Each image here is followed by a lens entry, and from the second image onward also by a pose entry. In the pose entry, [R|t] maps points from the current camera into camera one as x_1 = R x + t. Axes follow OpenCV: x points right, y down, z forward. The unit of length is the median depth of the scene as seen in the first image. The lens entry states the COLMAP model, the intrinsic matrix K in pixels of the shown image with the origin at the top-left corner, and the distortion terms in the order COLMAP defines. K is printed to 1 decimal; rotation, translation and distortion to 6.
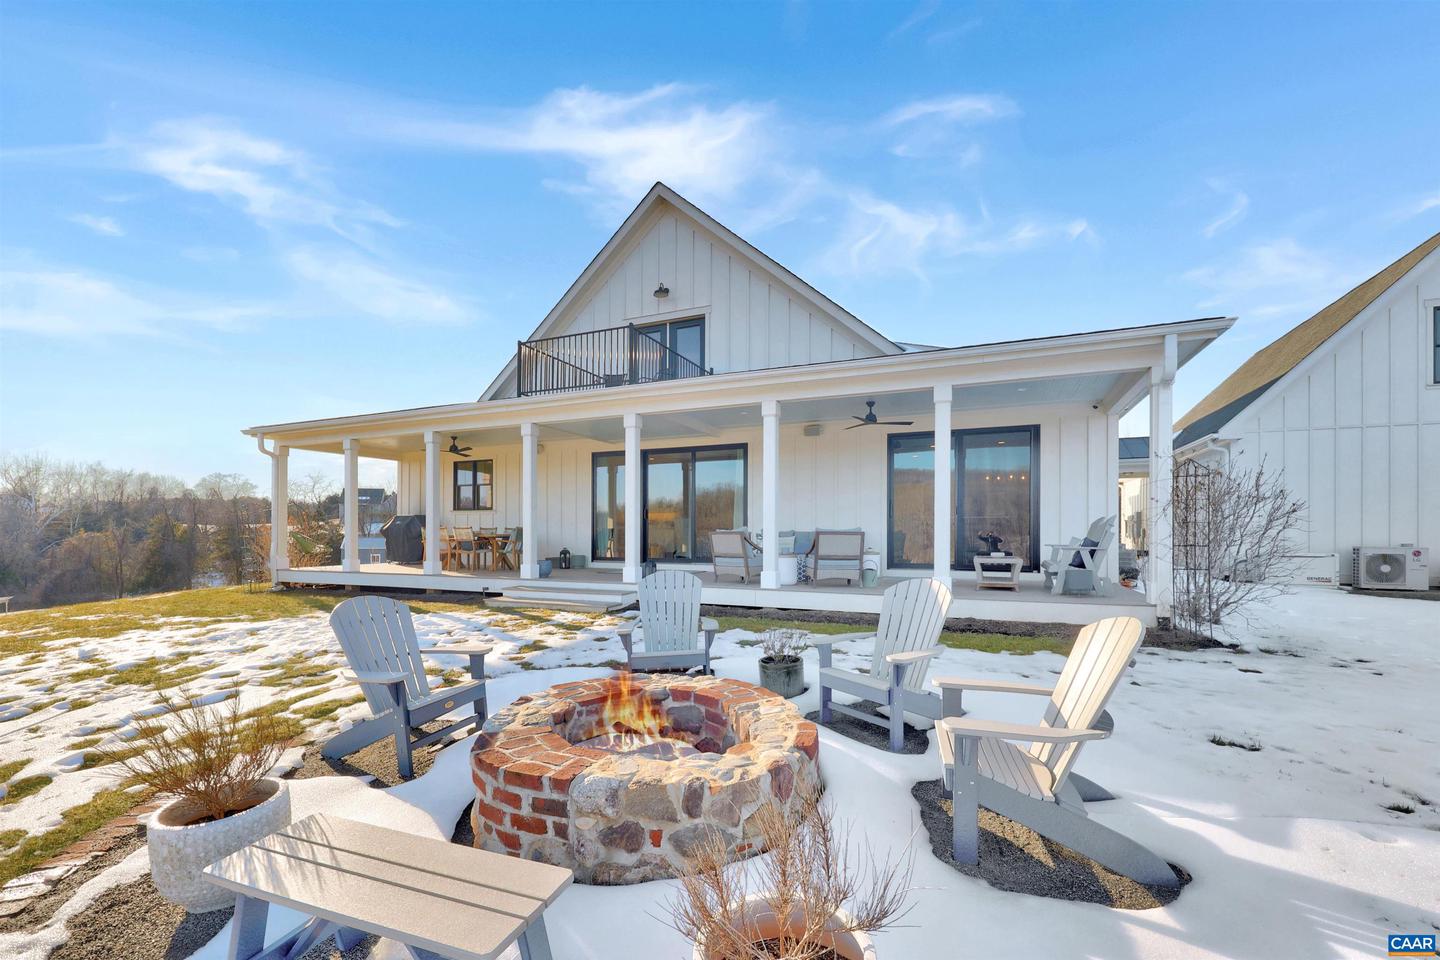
lens RADIAL K [[589.5, 0, 724.4], [0, 589.5, 515.1], [0, 0, 1]] dist [-0.000032, 0.000008]
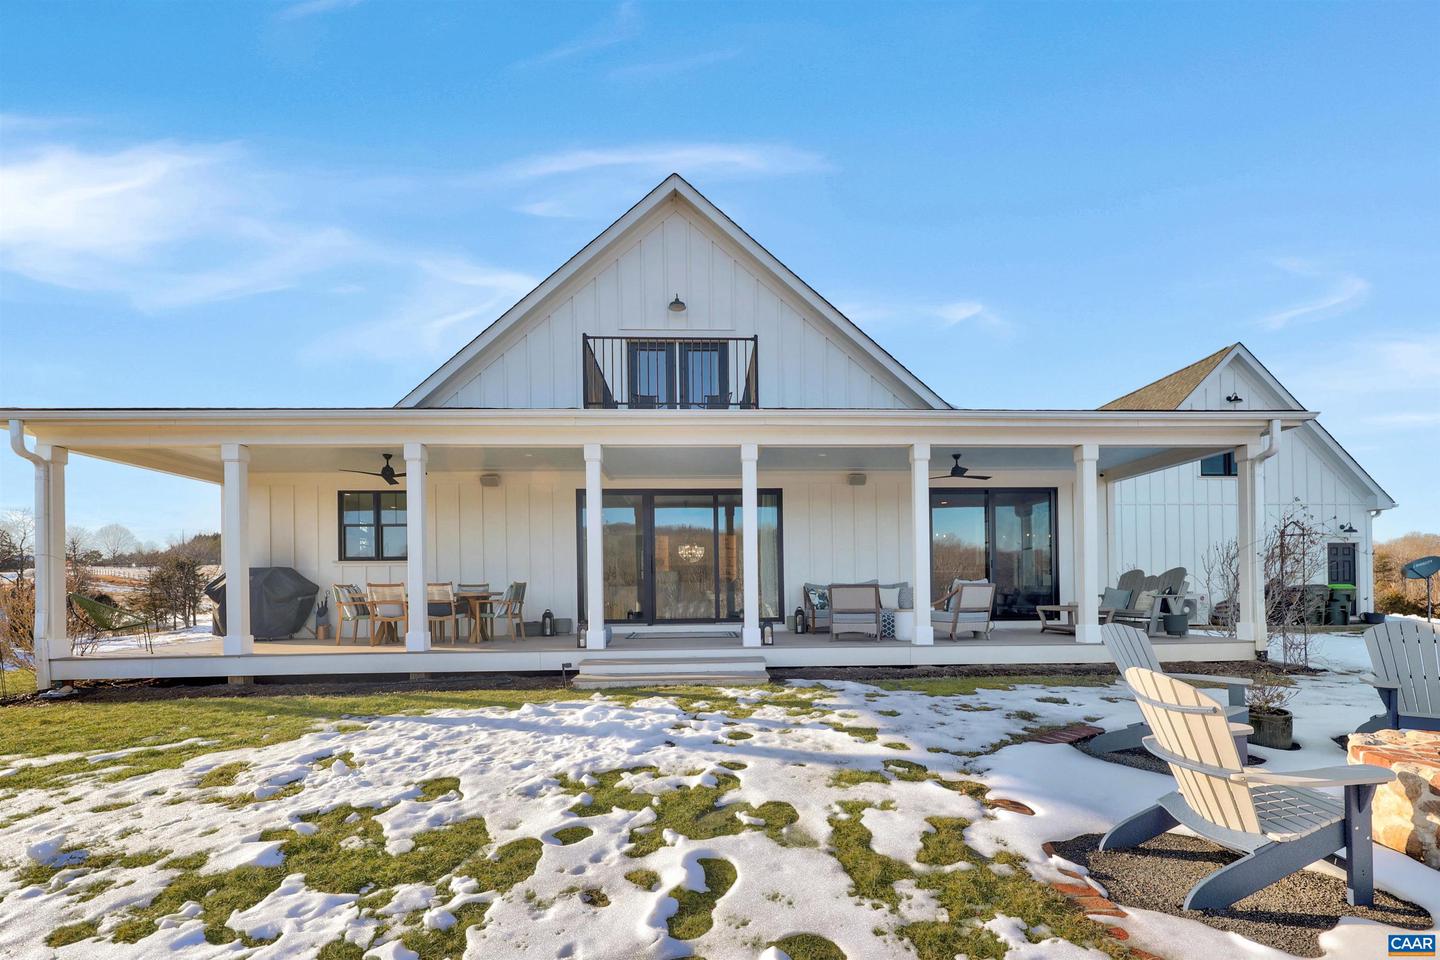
lens RADIAL K [[618.1, 0, 720.6], [0, 618.1, 571.3], [0, 0, 1]] dist [-0.000058, 0.000109]
pose [[0.903614, 0.001750, 0.428344, -0.431845], [-0.001213, 0.999998, -0.001527, 0.006679], [-0.428345, 0.000860, 0.903615, 0.171796]]
